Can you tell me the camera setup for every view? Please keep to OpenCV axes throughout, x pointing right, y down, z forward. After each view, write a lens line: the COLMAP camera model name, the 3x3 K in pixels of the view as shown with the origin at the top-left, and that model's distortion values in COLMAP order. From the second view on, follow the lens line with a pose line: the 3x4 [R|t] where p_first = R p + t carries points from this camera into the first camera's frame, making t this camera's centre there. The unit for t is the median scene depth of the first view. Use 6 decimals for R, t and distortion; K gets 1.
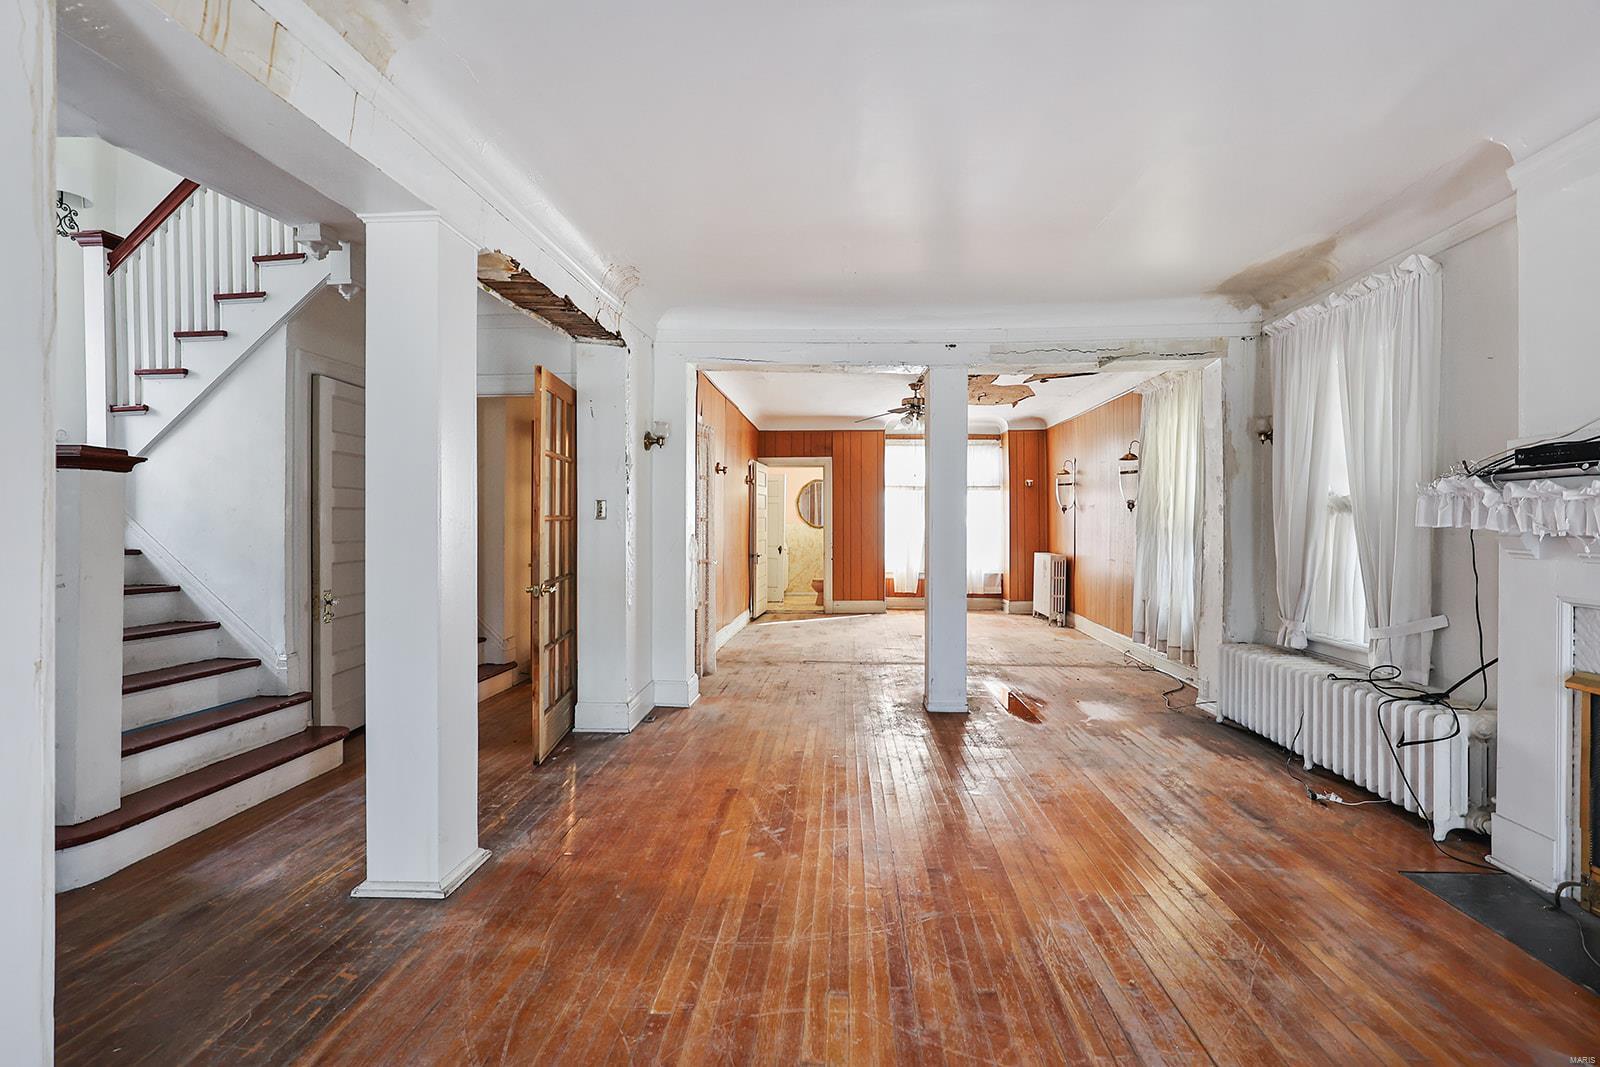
lens RADIAL K [[748.6, 0, 799.6], [0, 748.6, 523.7], [0, 0, 1]] dist [-0.013479, -0.000306]
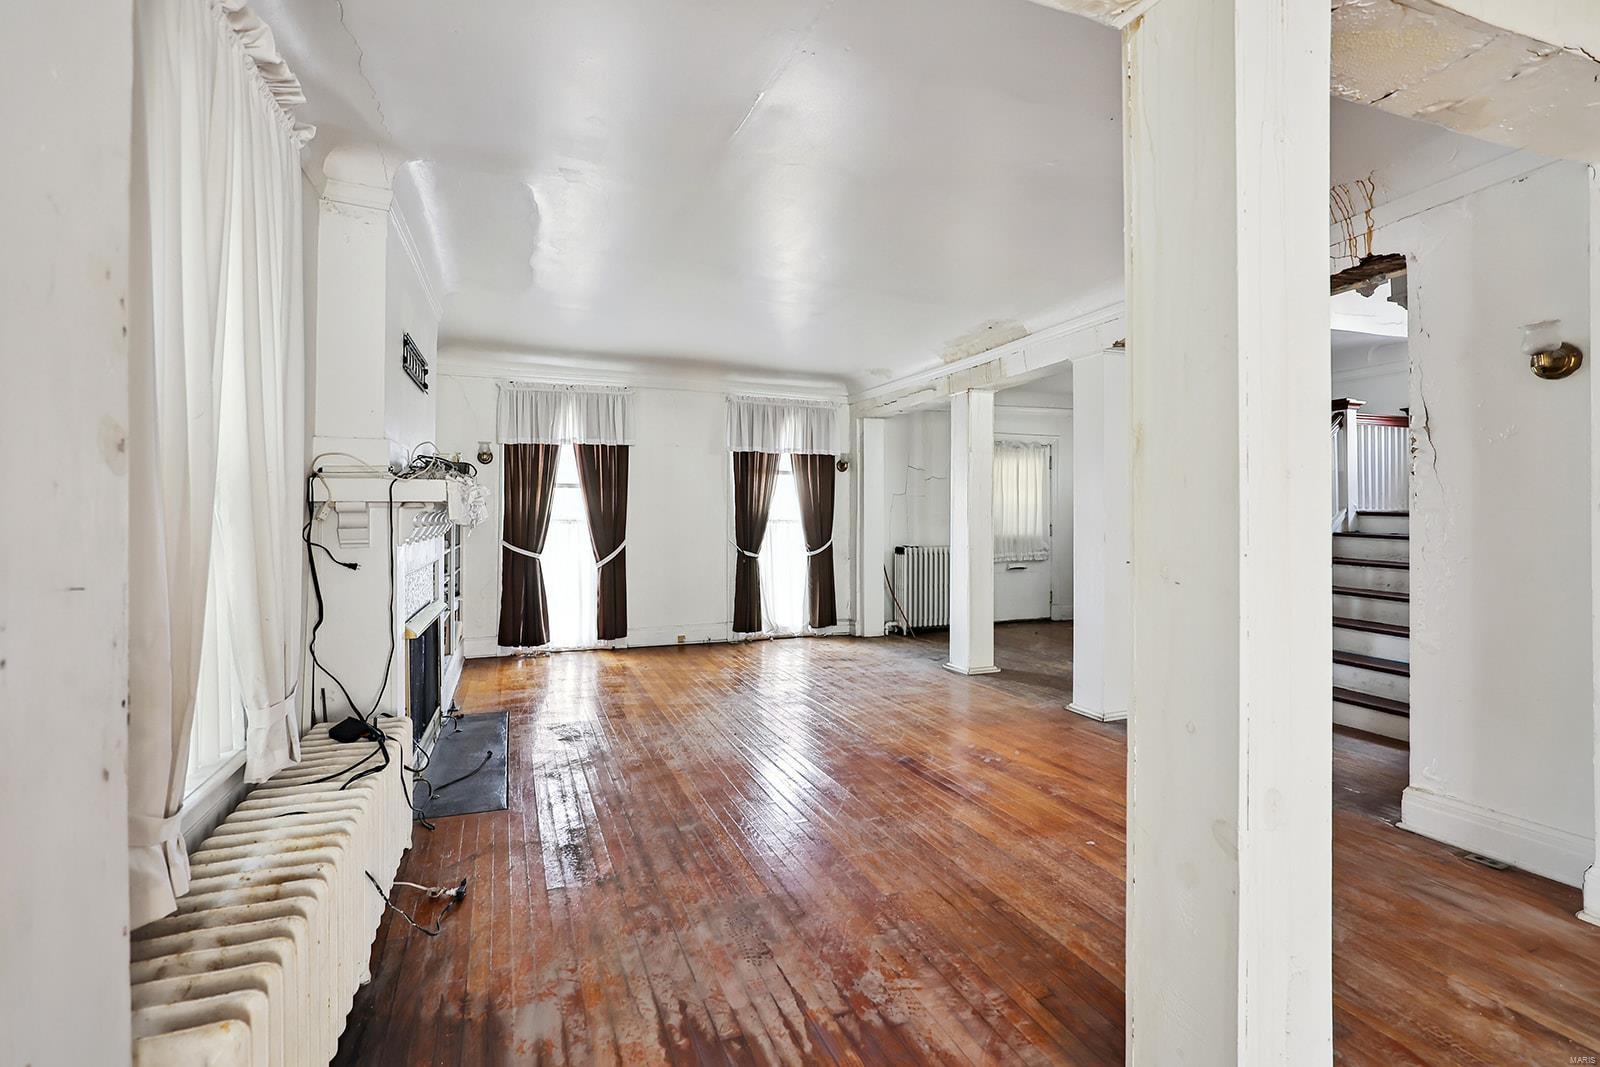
lens RADIAL K [[747.4, 0, 800.1], [0, 747.4, 515.8], [0, 0, 1]] dist [-0.040290, 0.008305]
pose [[-0.908934, -0.003260, -0.416927, 0.595816], [-0.004501, 0.999988, 0.001994, 0.001621], [0.416916, 0.003689, -0.908938, 1.532215]]
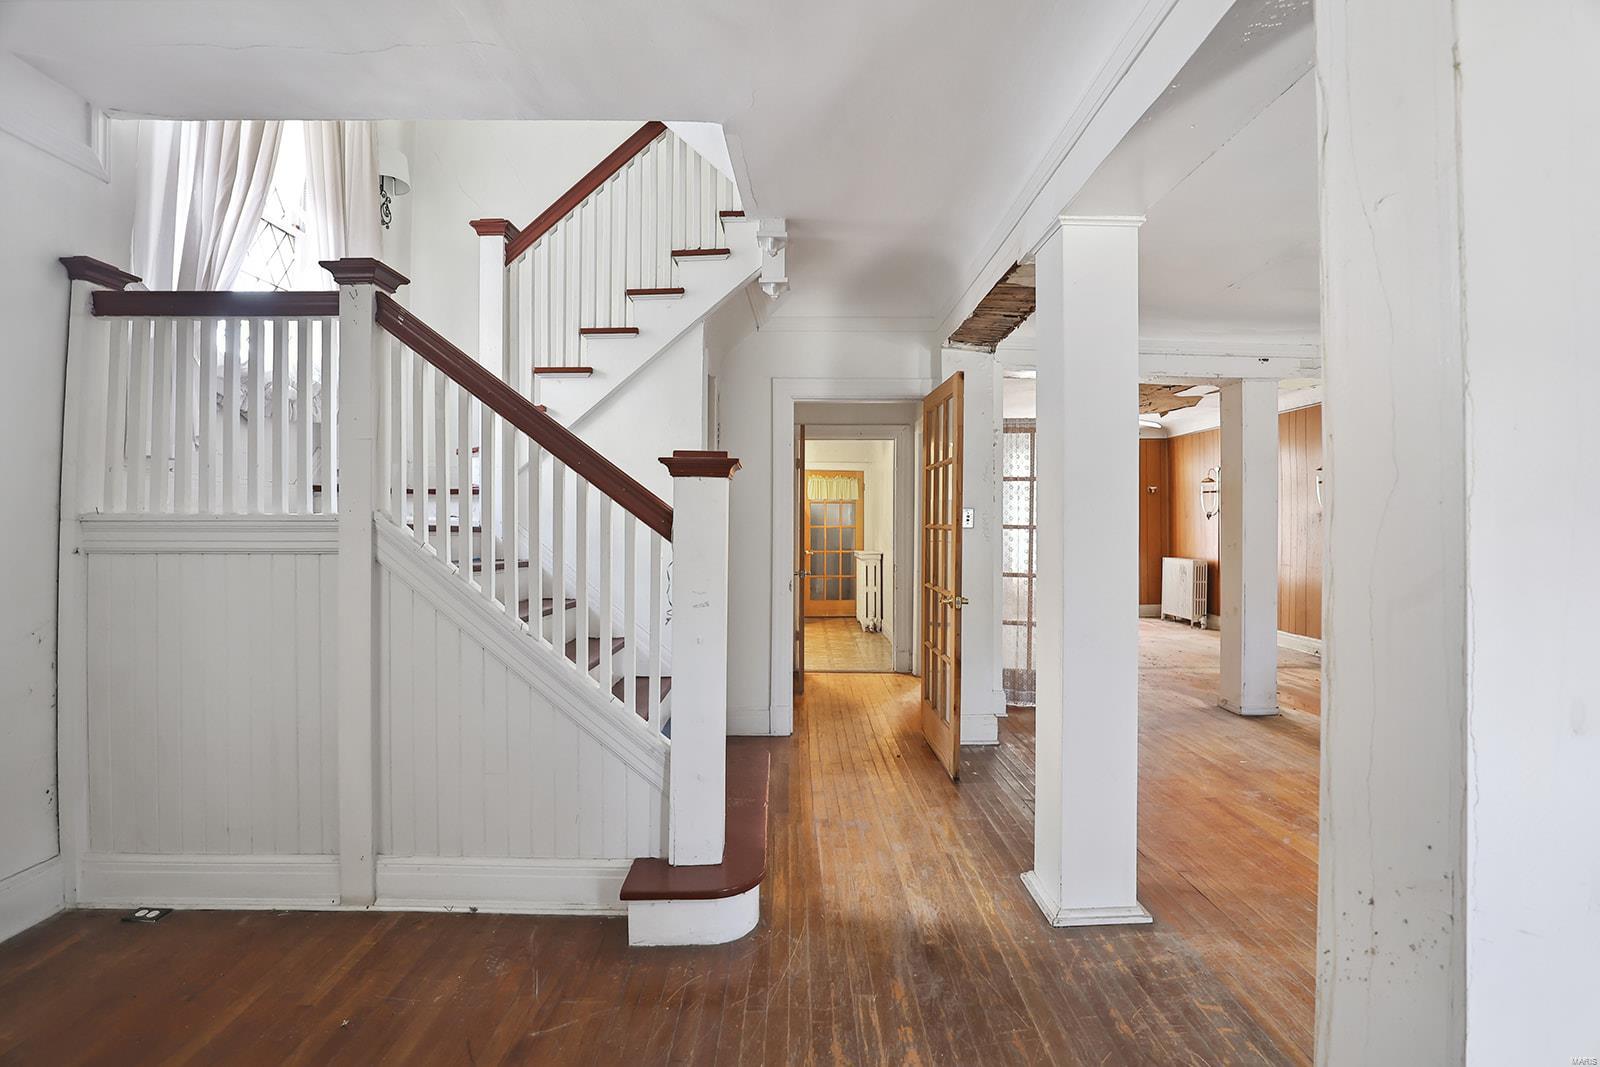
lens RADIAL K [[747.4, 0, 800.1], [0, 747.4, 515.8], [0, 0, 1]] dist [-0.040290, 0.008305]
pose [[0.997363, 0.002554, 0.072535, -0.628658], [-0.001528, 0.999898, -0.014198, -0.008117], [-0.072563, 0.014050, 0.997265, 0.043770]]
